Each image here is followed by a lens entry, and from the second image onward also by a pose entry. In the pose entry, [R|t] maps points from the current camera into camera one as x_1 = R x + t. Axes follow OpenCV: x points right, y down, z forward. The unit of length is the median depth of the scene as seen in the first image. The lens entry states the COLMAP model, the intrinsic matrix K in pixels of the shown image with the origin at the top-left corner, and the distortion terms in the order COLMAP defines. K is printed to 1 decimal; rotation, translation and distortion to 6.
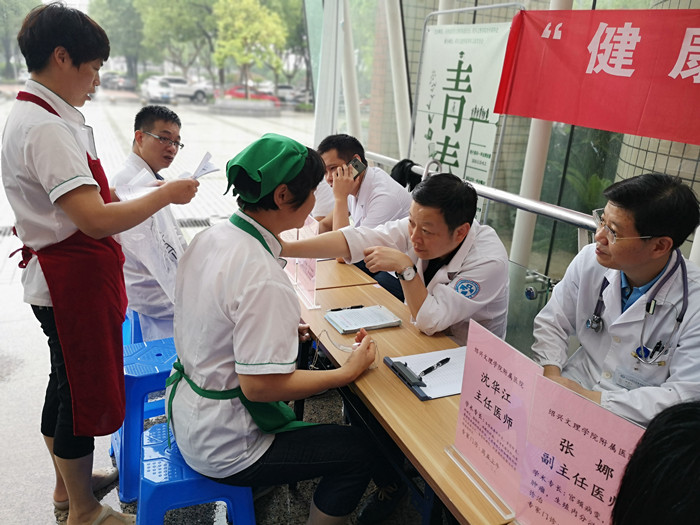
lens RADIAL K [[552.6, 0, 346.9], [0, 552.6, 268.0], [0, 0, 1]] dist [-0.013892, -0.004045]
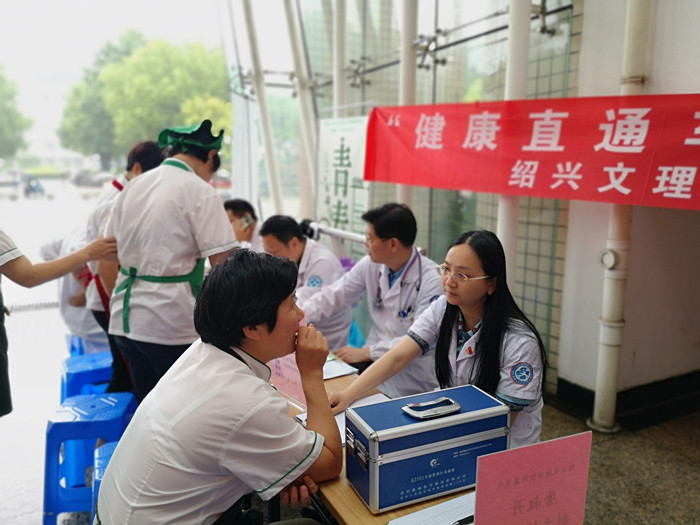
lens RADIAL K [[552.6, 0, 356.7], [0, 552.6, 257.3], [0, 0, 1]] dist [-0.013892, -0.004045]
pose [[0.996196, -0.062495, 0.060724, 0.159983], [0.071498, 0.984583, -0.159639, 0.118758], [-0.049811, 0.163374, 0.985306, -0.297973]]
